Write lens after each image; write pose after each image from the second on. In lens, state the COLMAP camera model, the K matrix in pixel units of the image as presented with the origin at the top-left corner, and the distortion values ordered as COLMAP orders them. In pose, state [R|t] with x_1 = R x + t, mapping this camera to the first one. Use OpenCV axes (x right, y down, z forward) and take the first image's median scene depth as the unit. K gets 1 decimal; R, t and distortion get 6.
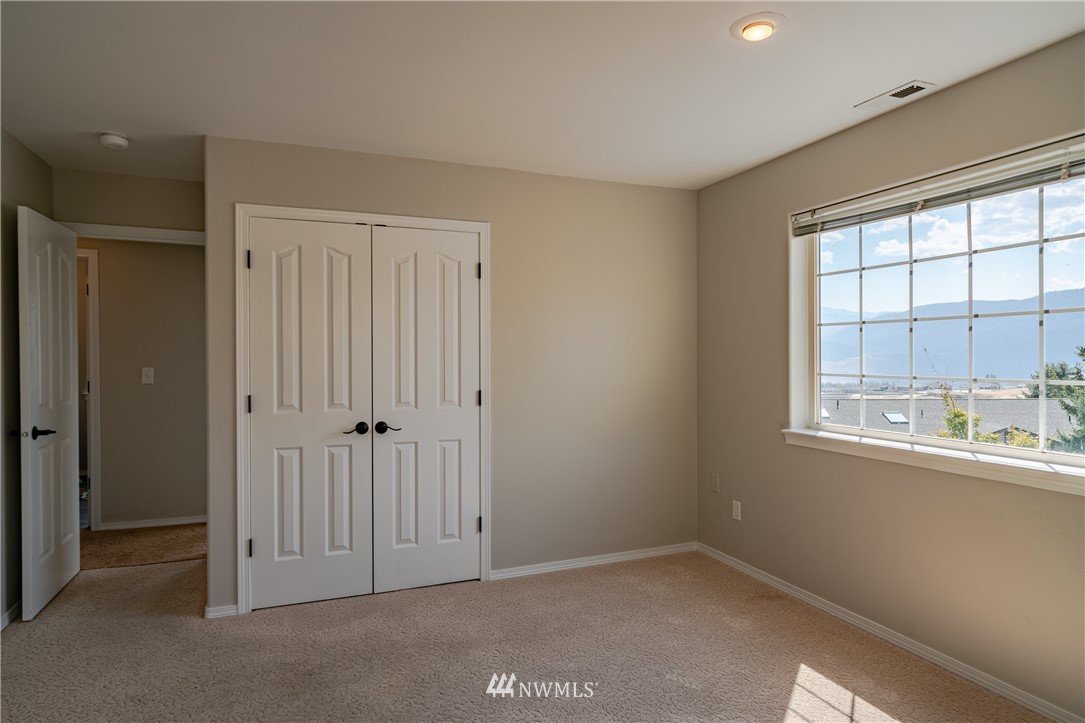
lens RADIAL K [[630.1, 0, 542.5], [0, 630.1, 361.5], [0, 0, 1]] dist [0.001696, 0.000135]
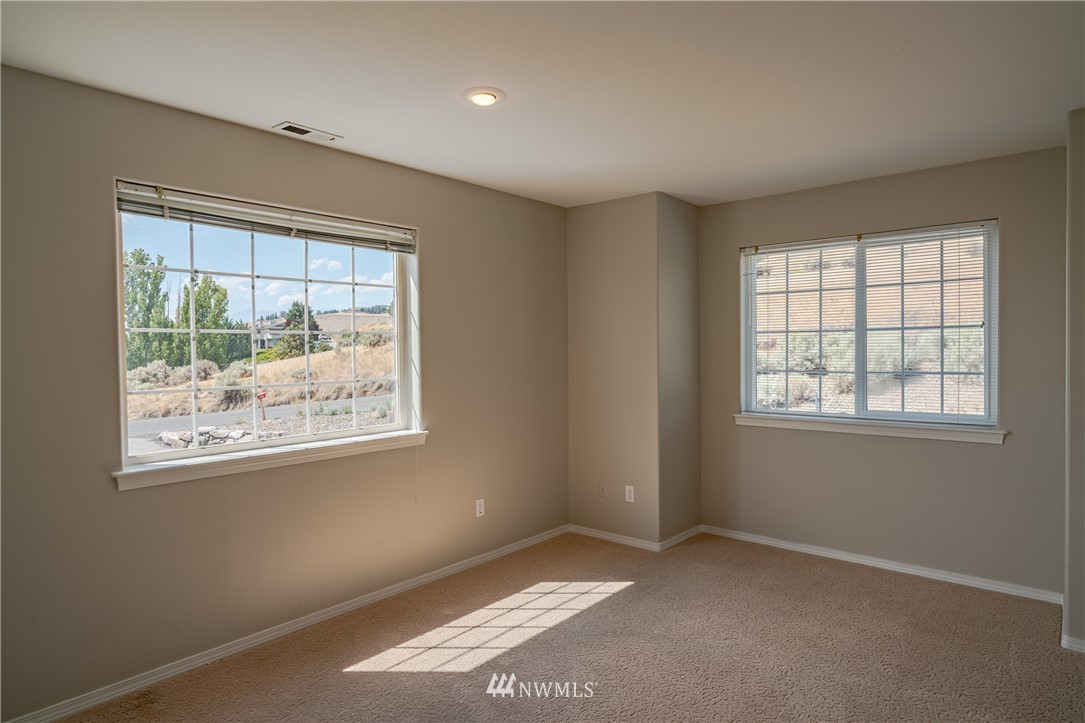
lens RADIAL K [[630.1, 0, 542.5], [0, 630.1, 361.5], [0, 0, 1]] dist [0.001696, 0.000135]
pose [[-0.458166, -0.003734, 0.888859, -0.510414], [0.024284, 0.999565, 0.016716, -0.019933], [-0.888535, 0.029244, -0.457877, 0.941778]]
